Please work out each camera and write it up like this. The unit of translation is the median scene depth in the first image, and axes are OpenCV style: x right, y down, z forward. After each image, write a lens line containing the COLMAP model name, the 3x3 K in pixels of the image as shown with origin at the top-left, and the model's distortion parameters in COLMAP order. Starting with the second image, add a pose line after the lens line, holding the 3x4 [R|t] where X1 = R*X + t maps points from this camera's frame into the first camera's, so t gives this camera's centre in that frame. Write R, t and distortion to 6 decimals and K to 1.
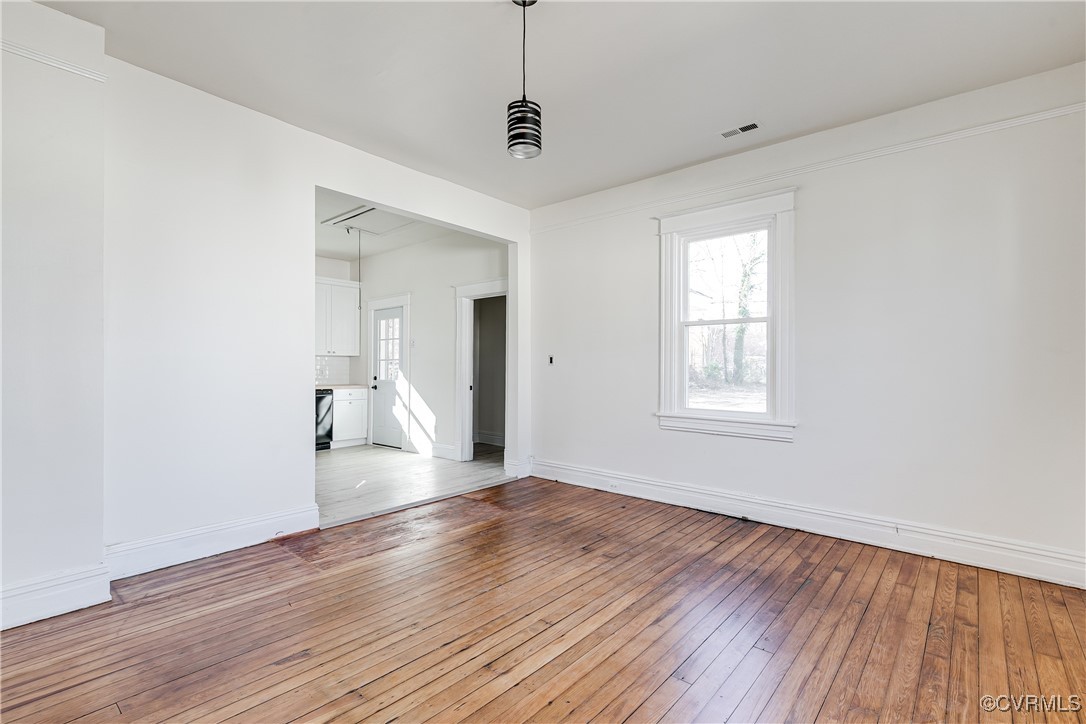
lens RADIAL K [[498.8, 0, 550.7], [0, 498.8, 367.3], [0, 0, 1]] dist [0.013970, -0.000576]
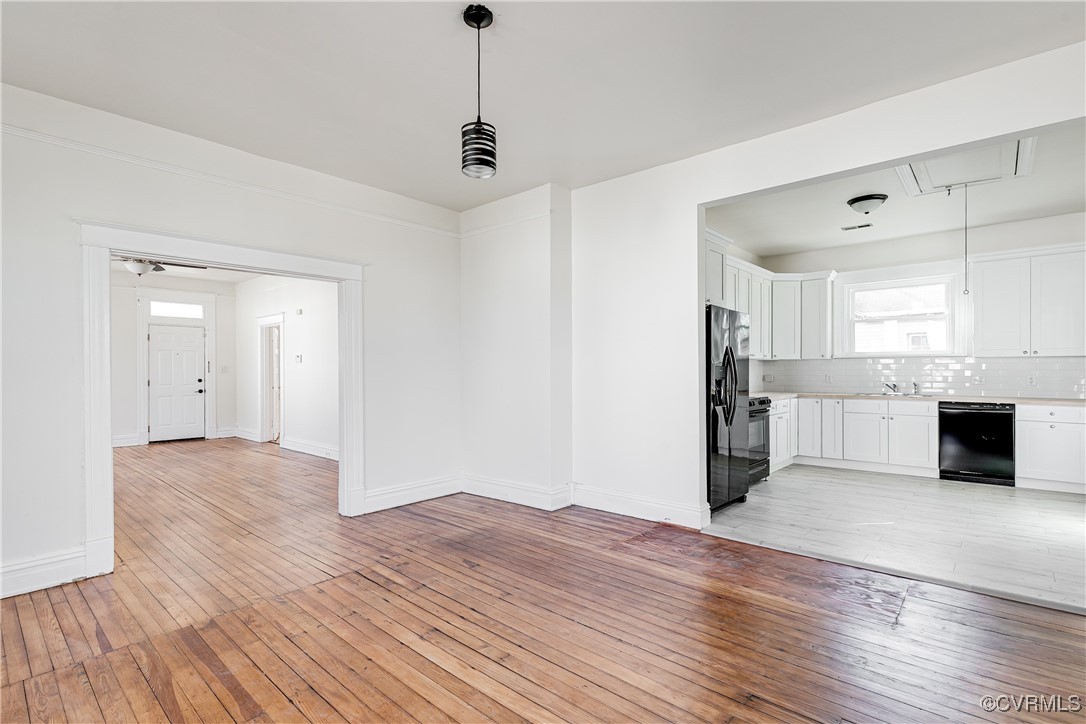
lens RADIAL K [[498.8, 0, 548.3], [0, 498.8, 364.9], [0, 0, 1]] dist [0.013970, -0.000576]
pose [[-0.001703, -0.012020, -0.999926, 0.754785], [0.004597, 0.999917, -0.012028, -0.017444], [0.999988, -0.004617, -0.001648, 0.887347]]
